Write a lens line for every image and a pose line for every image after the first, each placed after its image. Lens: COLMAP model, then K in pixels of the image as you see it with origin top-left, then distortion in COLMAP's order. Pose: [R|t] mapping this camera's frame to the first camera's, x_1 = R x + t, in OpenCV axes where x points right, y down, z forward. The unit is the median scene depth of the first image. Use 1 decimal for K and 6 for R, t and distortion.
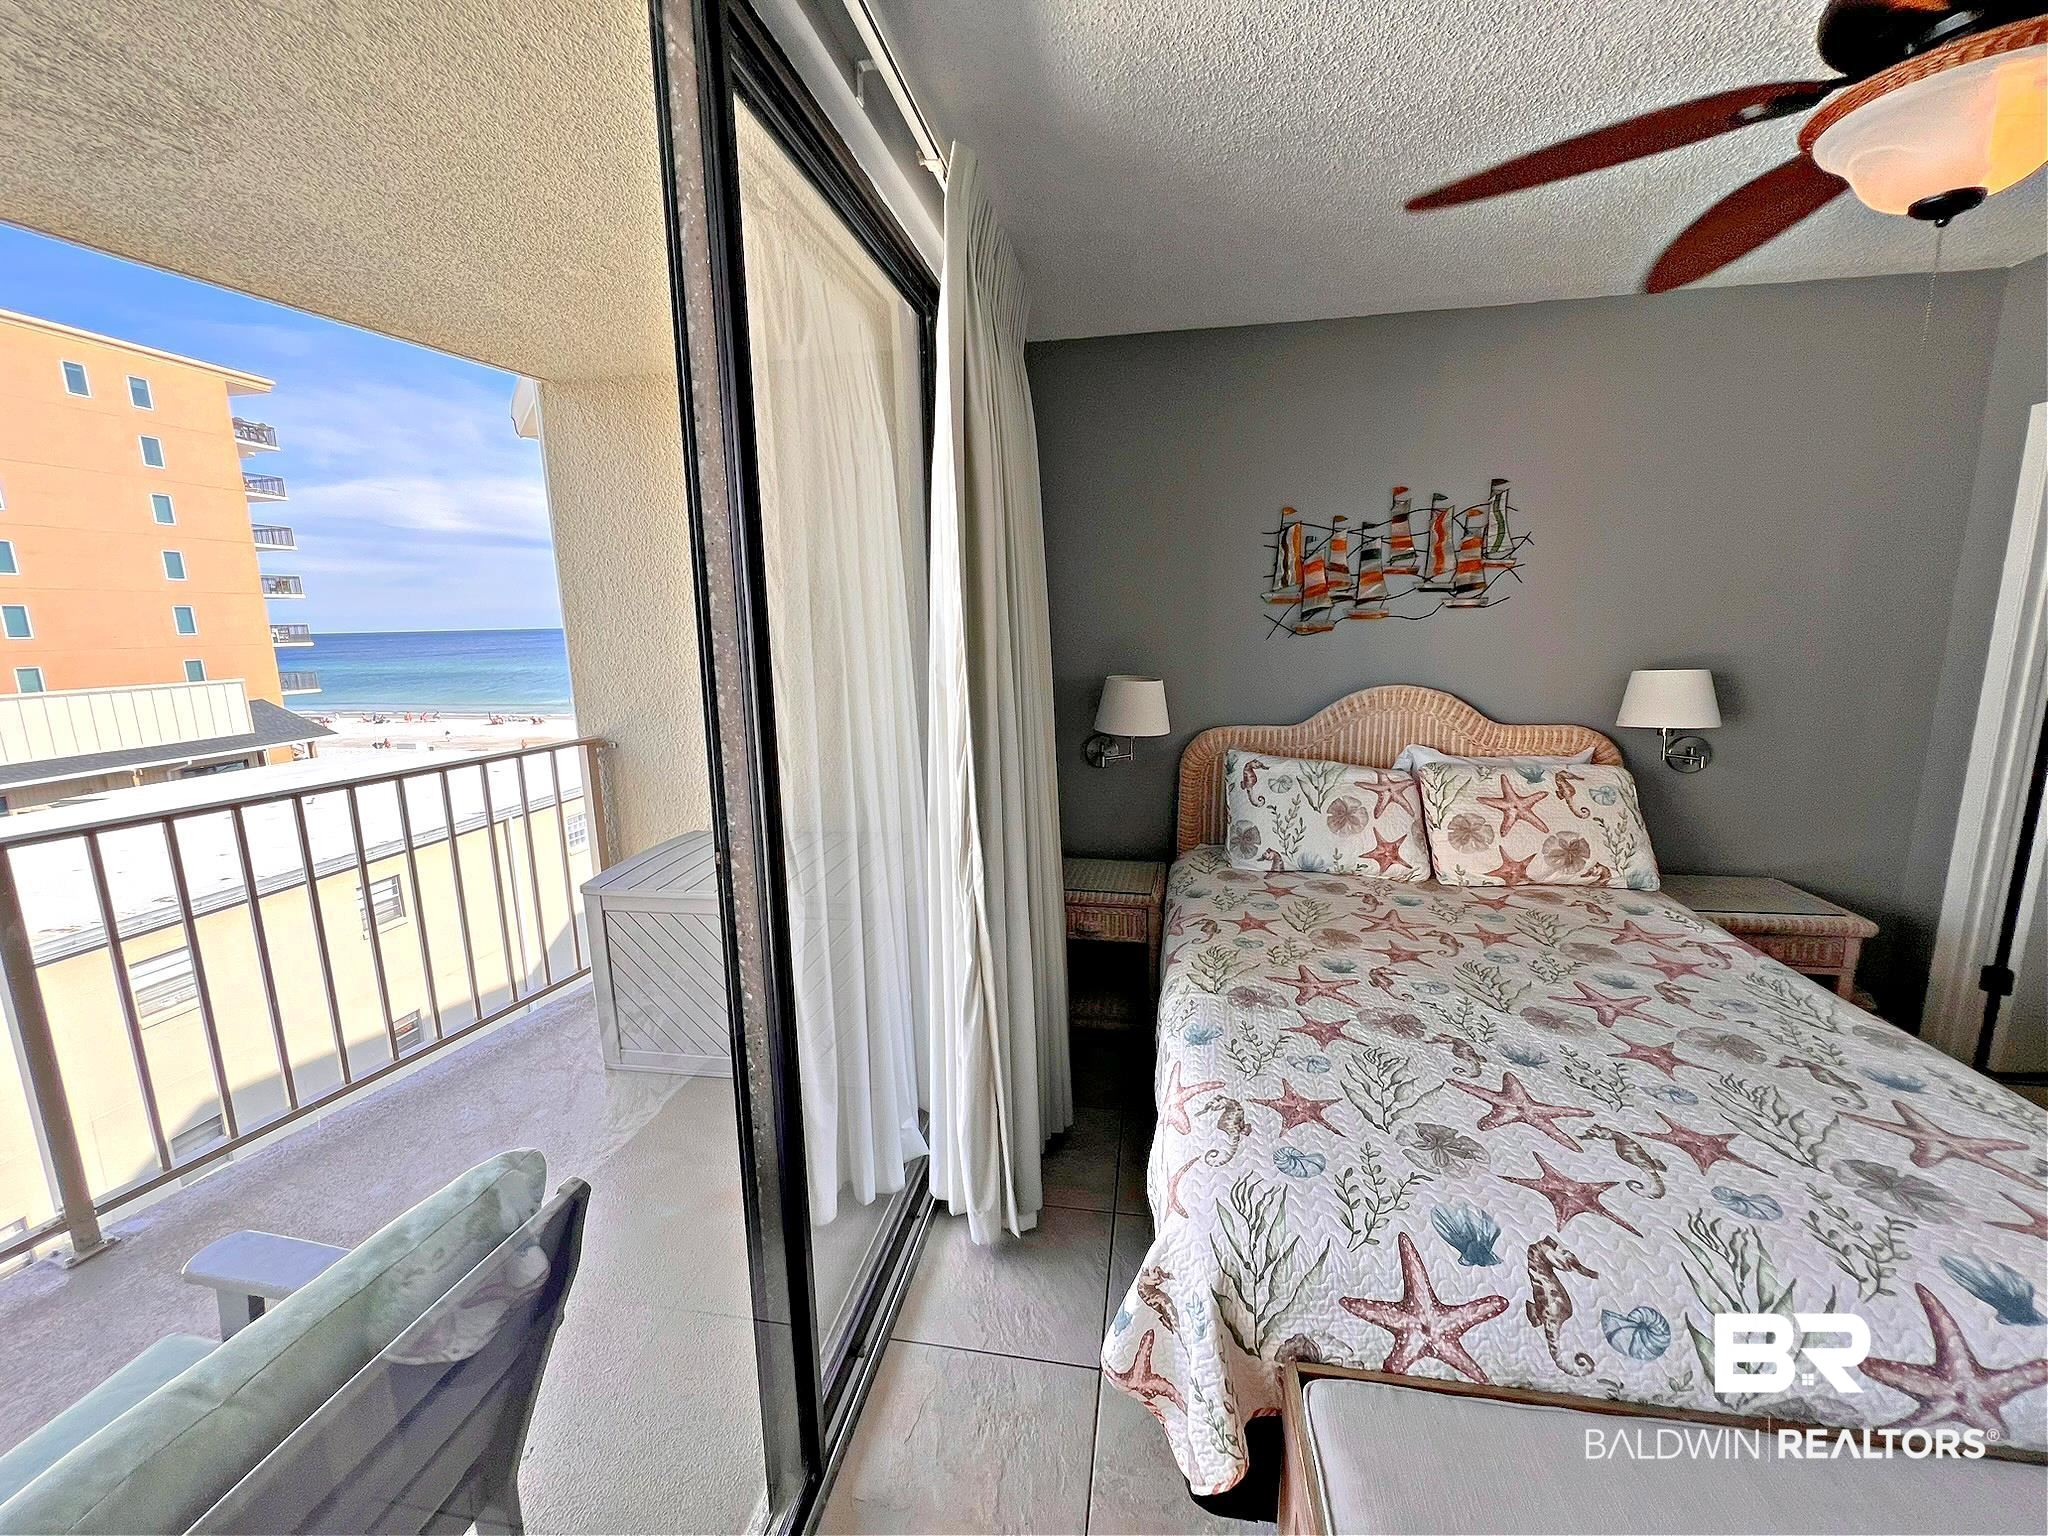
lens RADIAL K [[808.7, 0, 1021.1], [0, 808.7, 763.0], [0, 0, 1]] dist [-0.000893, -0.000149]
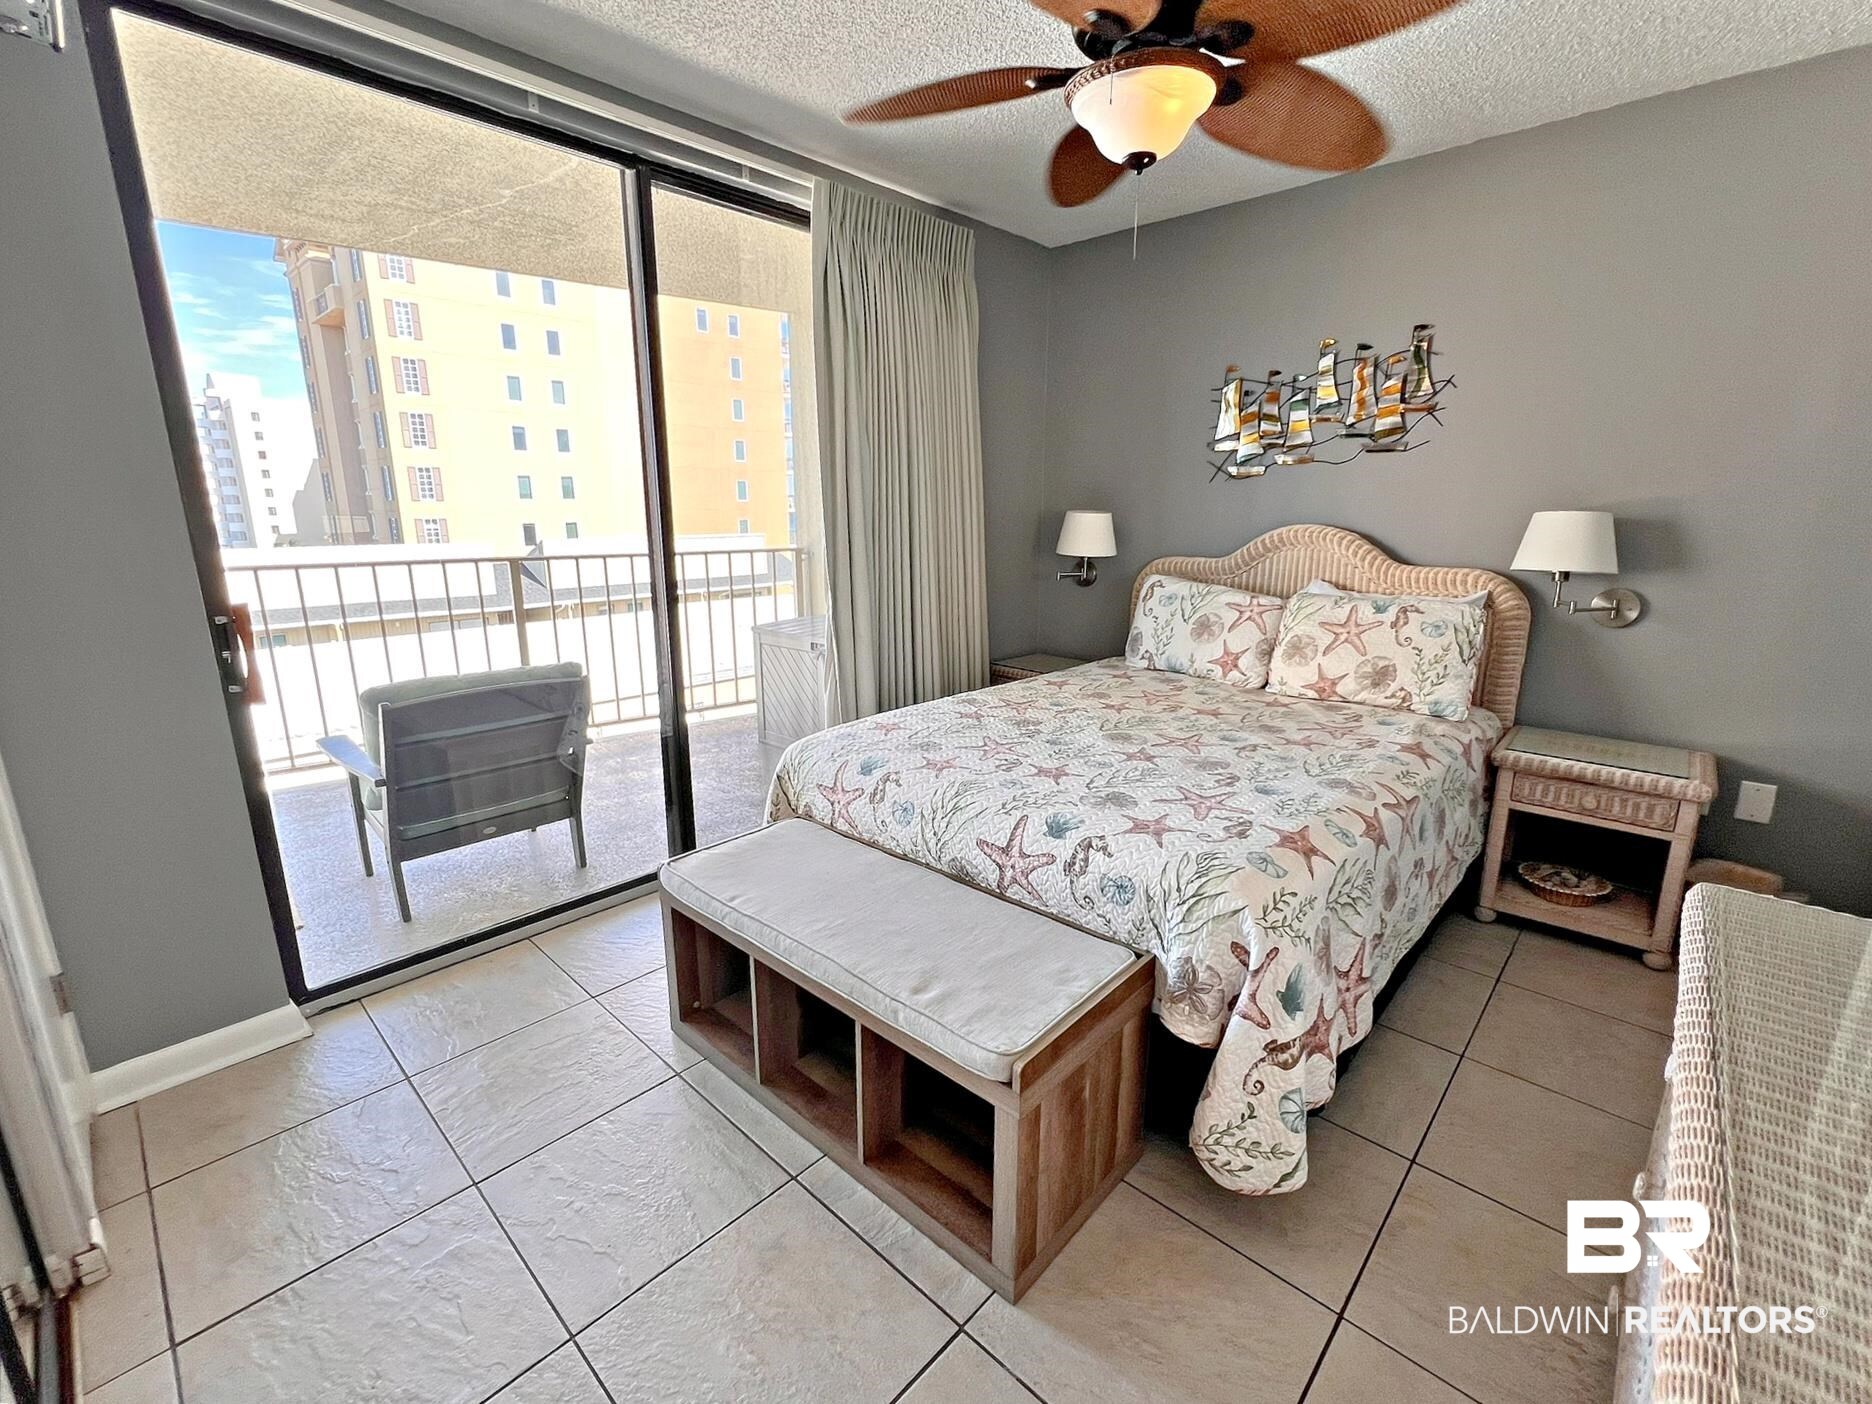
lens RADIAL K [[812.8, 0, 942.5], [0, 812.8, 693.7], [0, 0, 1]] dist [-0.003615, -0.000338]
pose [[0.839696, 0.143028, -0.523884, 0.746890], [-0.112111, 0.989569, 0.090472, 0.100180], [0.531359, -0.017236, 0.846972, -0.236539]]
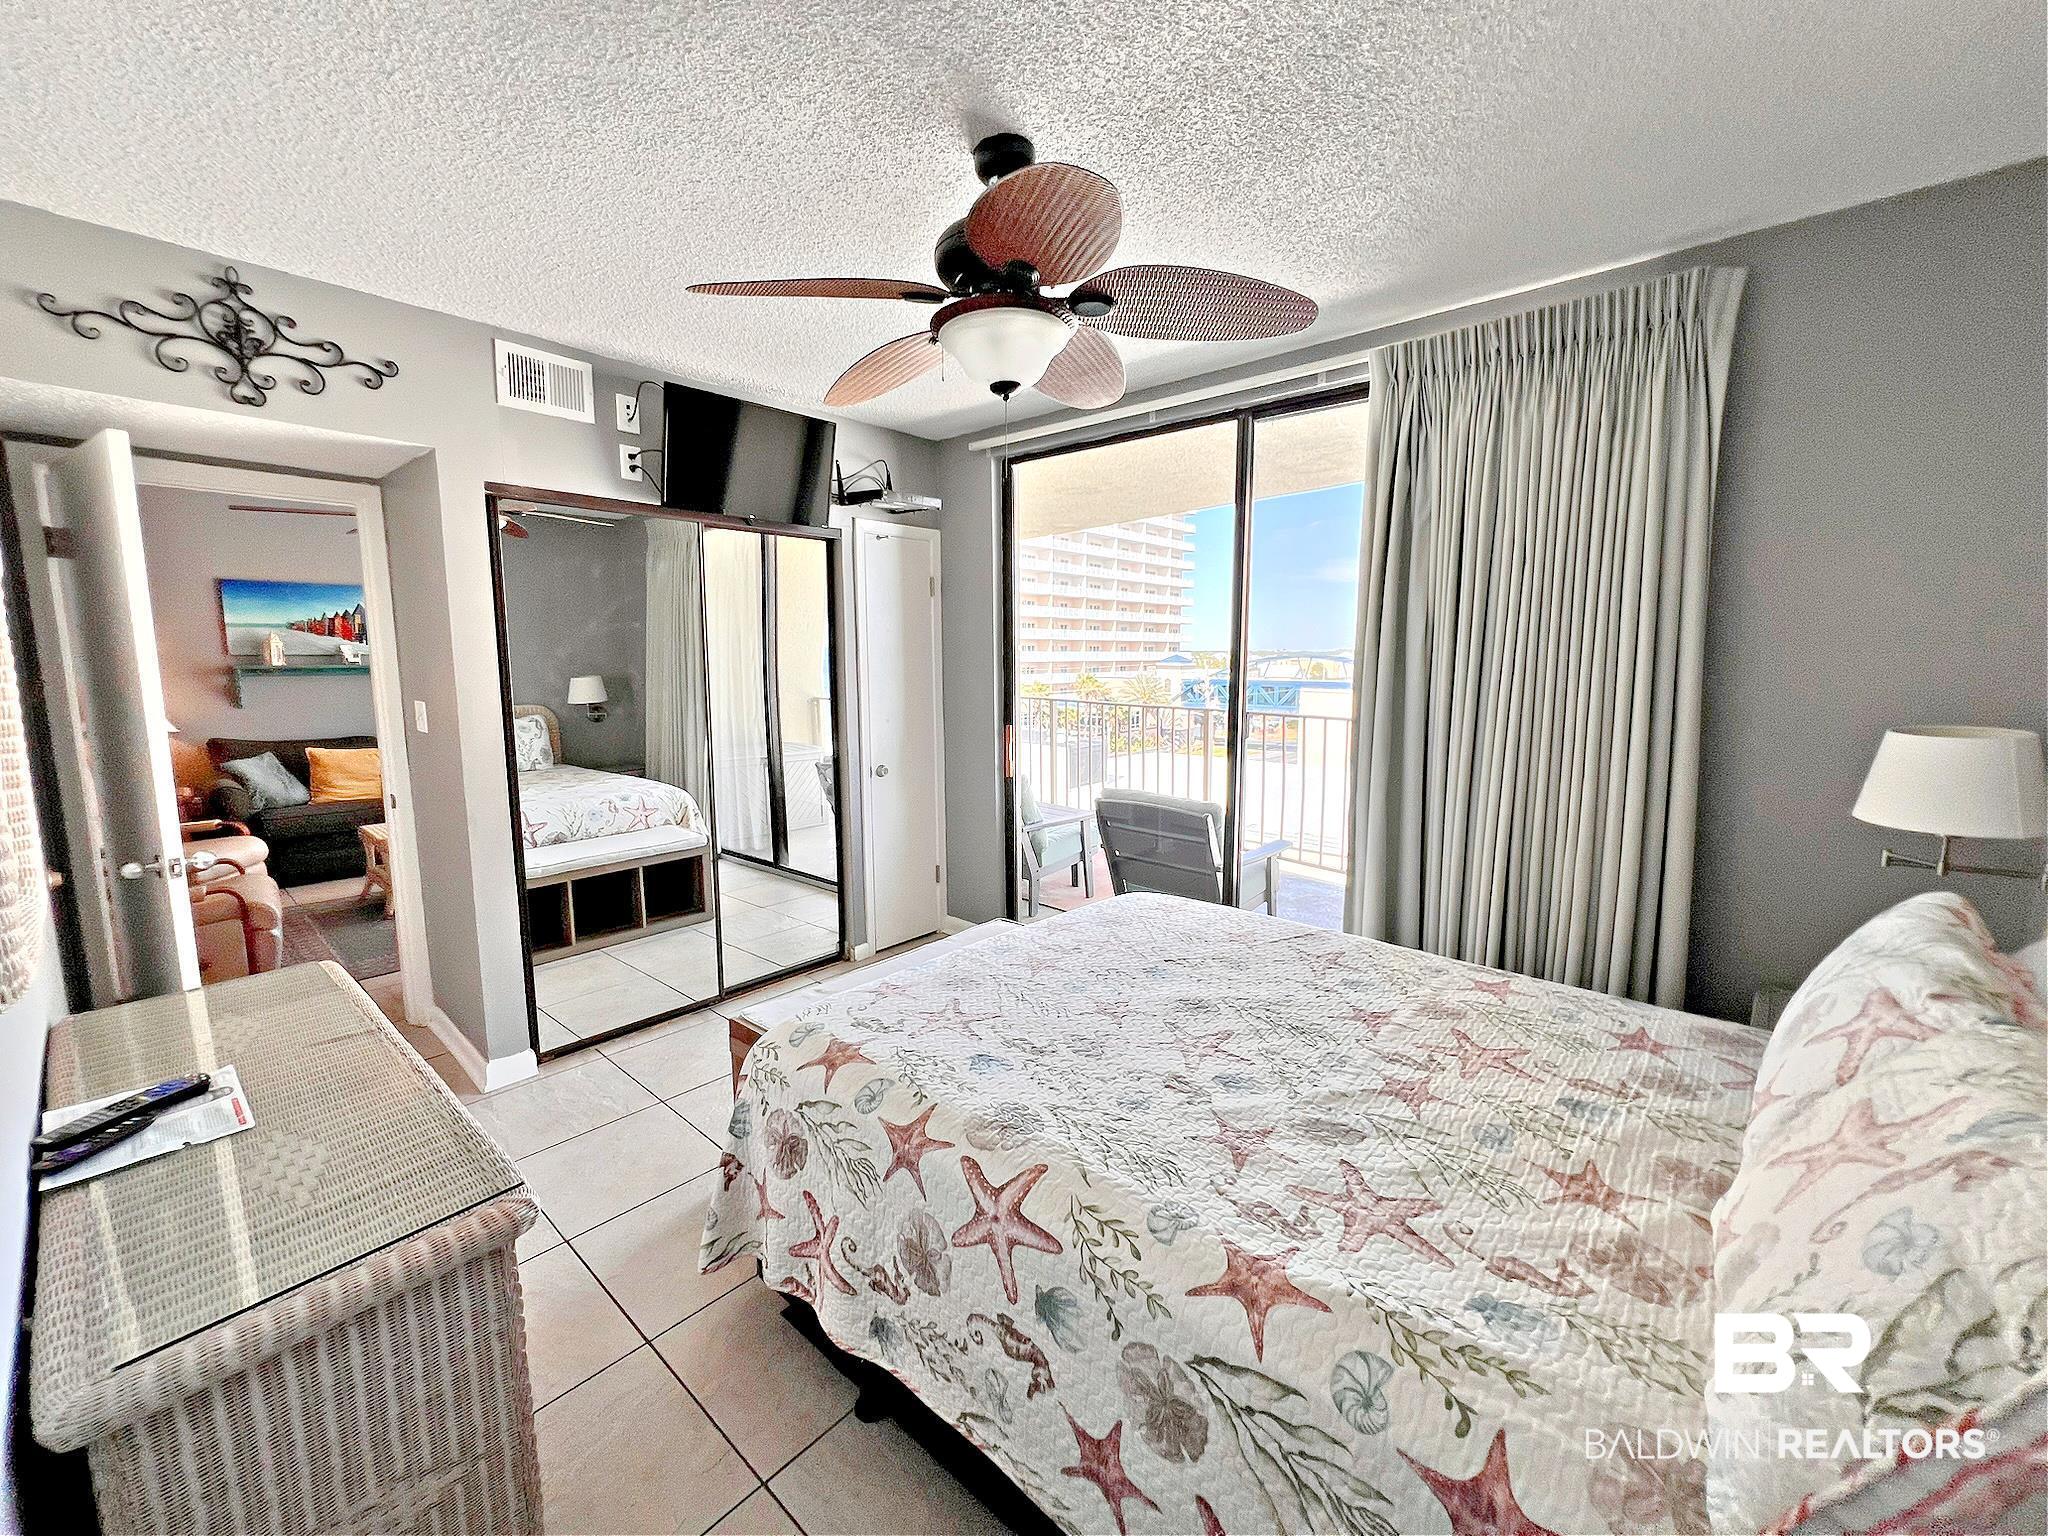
lens RADIAL K [[821.5, 0, 1020.7], [0, 821.5, 763.0], [0, 0, 1]] dist [-0.001144, 0.000044]
pose [[-0.524225, 0.133141, -0.841107, 1.099268], [-0.135982, 0.961941, 0.237020, -0.146325], [0.840653, 0.238627, -0.486169, 0.839617]]
